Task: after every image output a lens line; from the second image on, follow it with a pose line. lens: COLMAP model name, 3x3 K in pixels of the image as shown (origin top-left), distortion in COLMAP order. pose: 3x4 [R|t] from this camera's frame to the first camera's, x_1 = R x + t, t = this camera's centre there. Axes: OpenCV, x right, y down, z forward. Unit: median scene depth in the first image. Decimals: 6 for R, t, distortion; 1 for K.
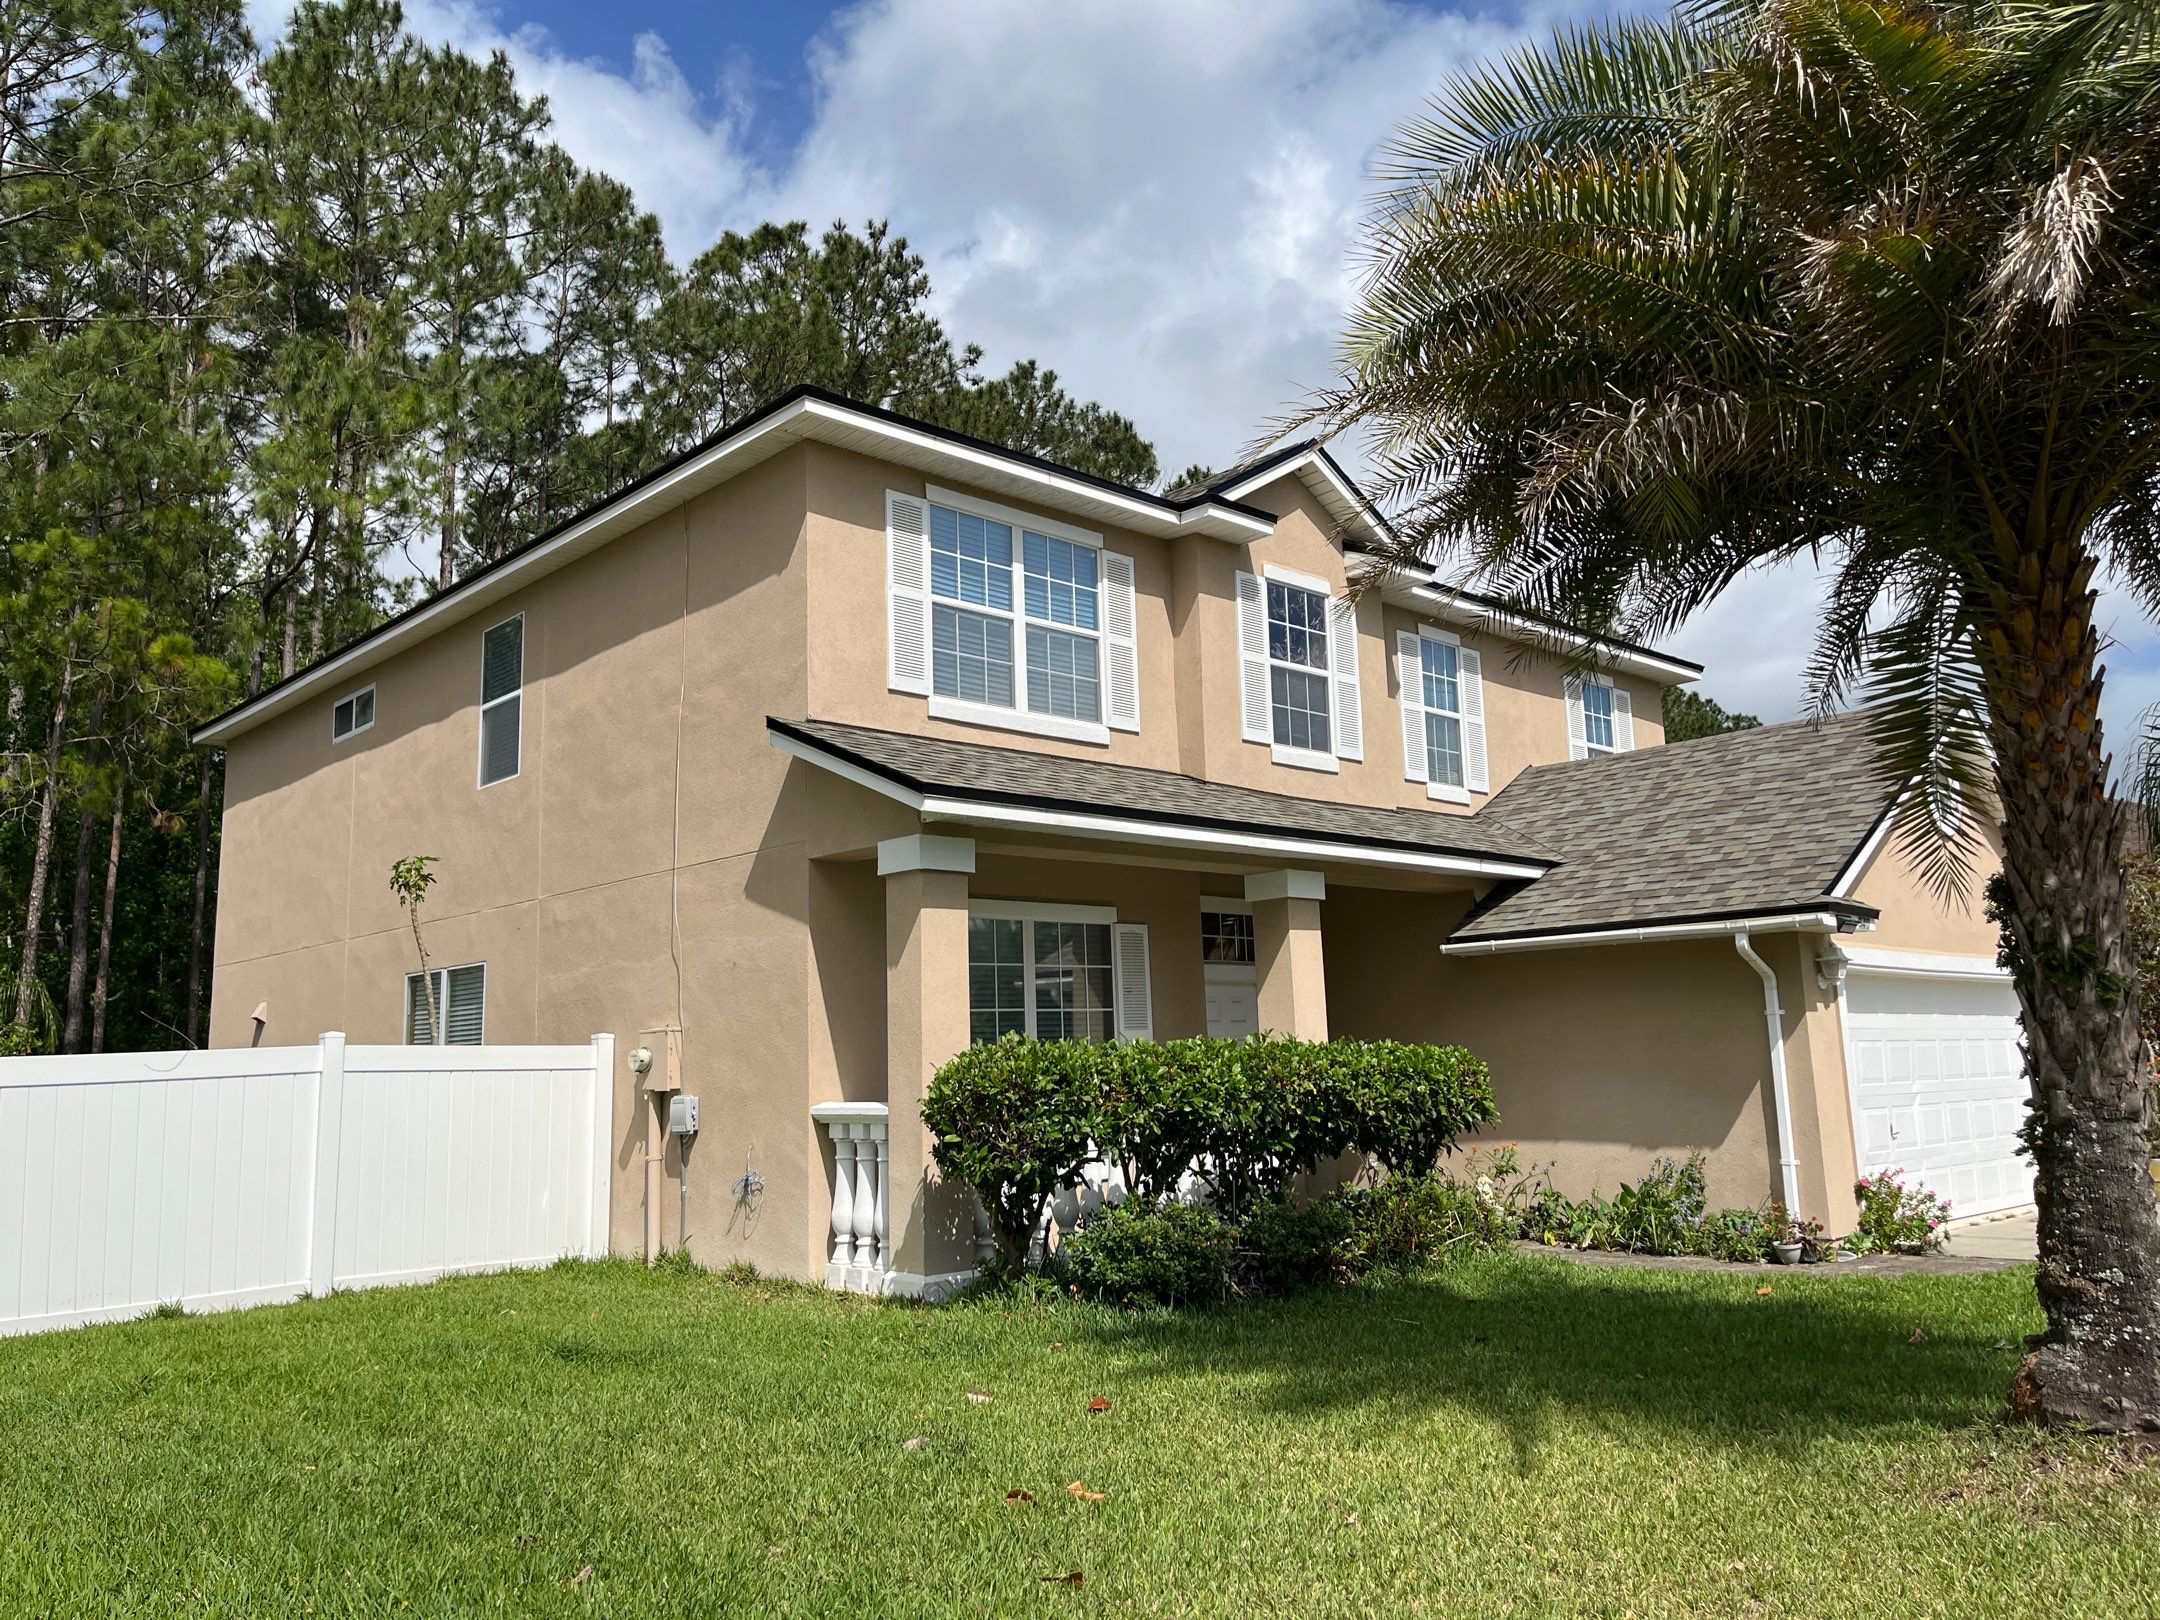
lens RADIAL K [[1615.6, 0, 1080.0], [0, 1615.6, 810.0], [0, 0, 1]] dist [0.010471, 0.003431]
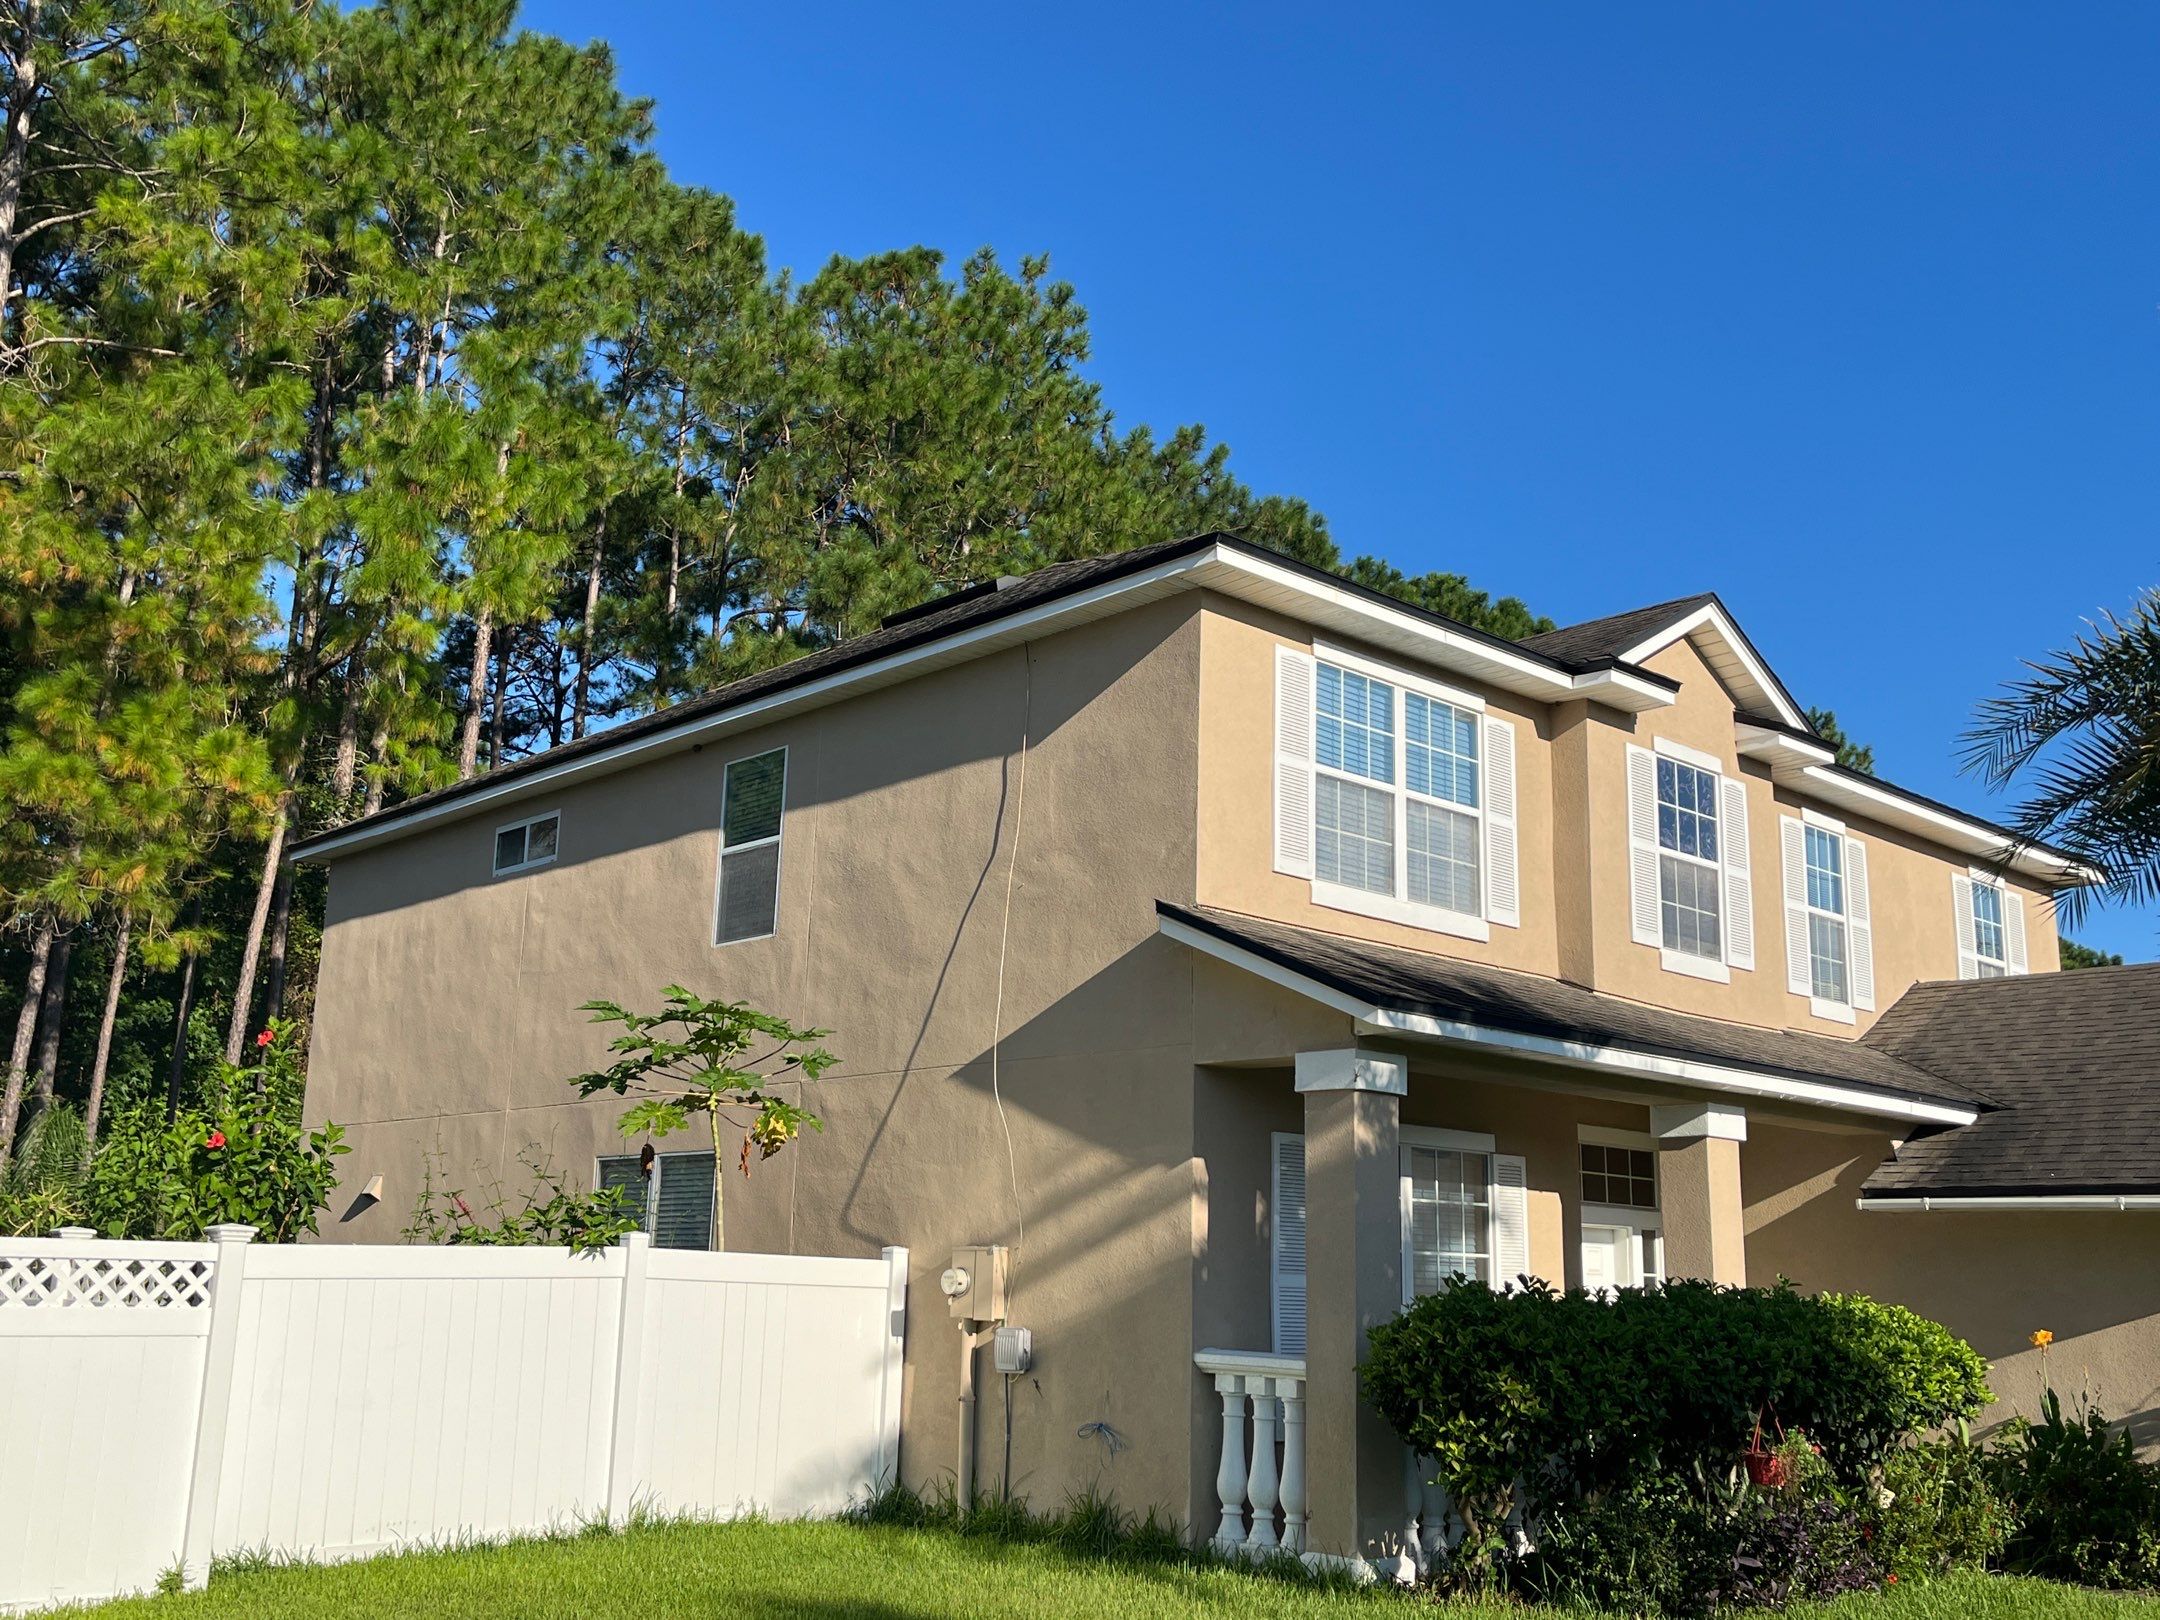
lens RADIAL K [[2054.1, 0, 1080.0], [0, 2054.1, 810.0], [0, 0, 1]] dist [0.014767, 0.000232]
pose [[0.998156, 0.053722, -0.028248, -0.159268], [-0.055640, 0.995837, -0.072206, -0.018148], [0.024251, 0.073645, 0.996990, -0.091801]]
